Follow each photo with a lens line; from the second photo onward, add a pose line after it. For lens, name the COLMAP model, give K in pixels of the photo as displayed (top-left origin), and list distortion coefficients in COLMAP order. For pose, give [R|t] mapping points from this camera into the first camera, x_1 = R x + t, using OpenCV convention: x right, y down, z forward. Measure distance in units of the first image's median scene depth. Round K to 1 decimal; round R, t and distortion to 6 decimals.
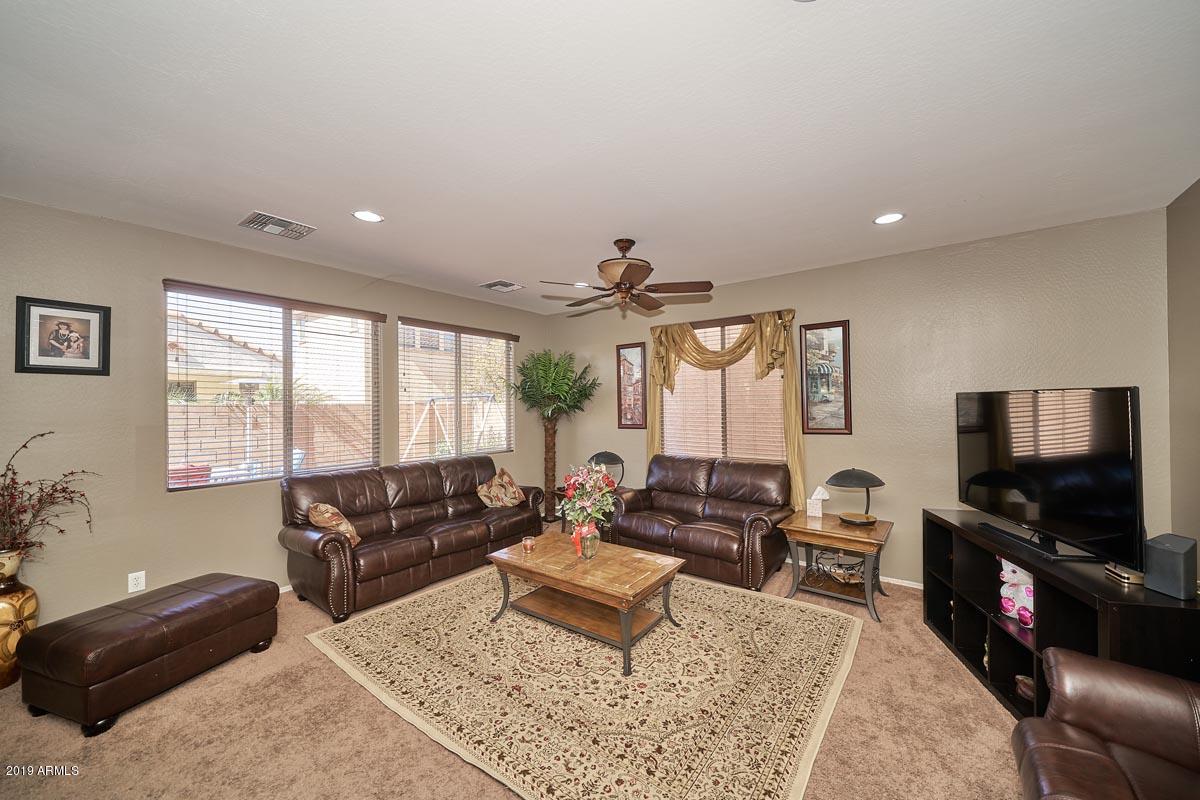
lens RADIAL K [[438.2, 0, 597.5], [0, 438.2, 399.4], [0, 0, 1]] dist [-0.000044, 0.000072]
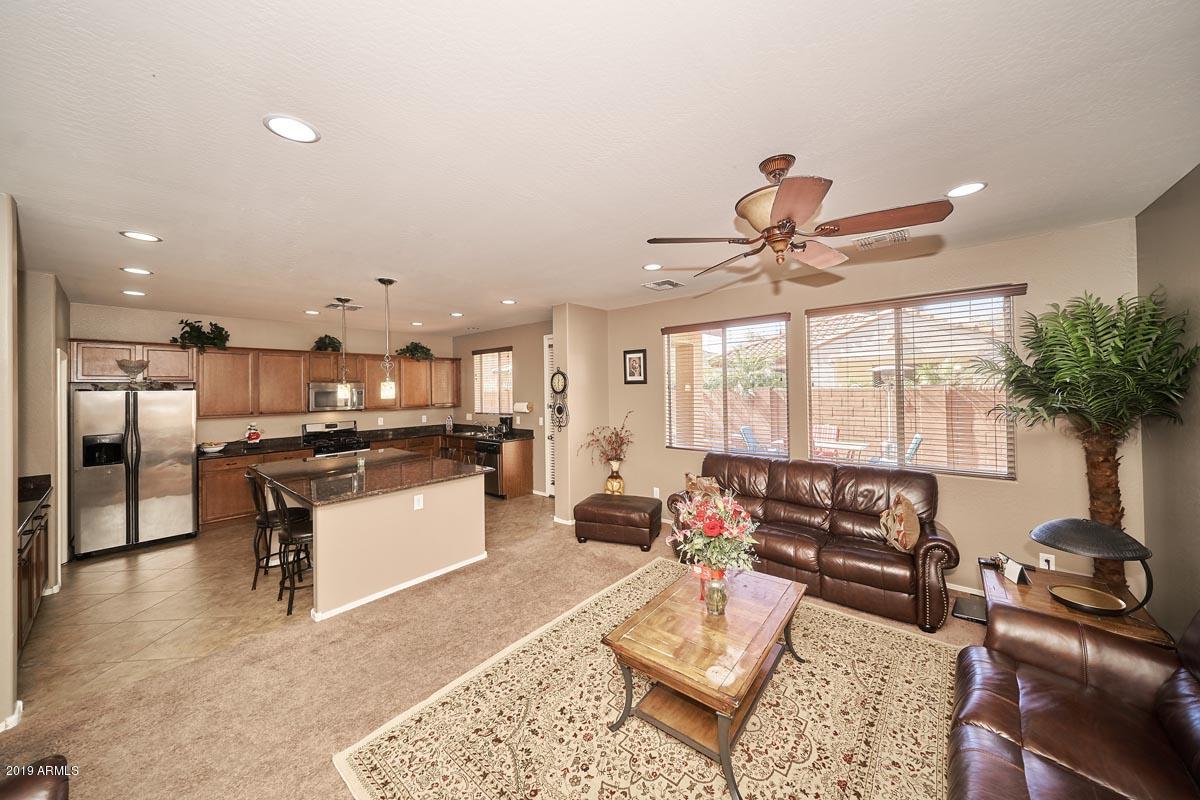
lens RADIAL K [[418.7, 0, 598.2], [0, 418.7, 387.1], [0, 0, 1]] dist [0.001399, 0.000066]
pose [[-0.053861, 0.007828, -0.998518, 1.006242], [0.030922, 0.999503, 0.006168, -0.075786], [0.998070, -0.030544, -0.054077, 1.145899]]
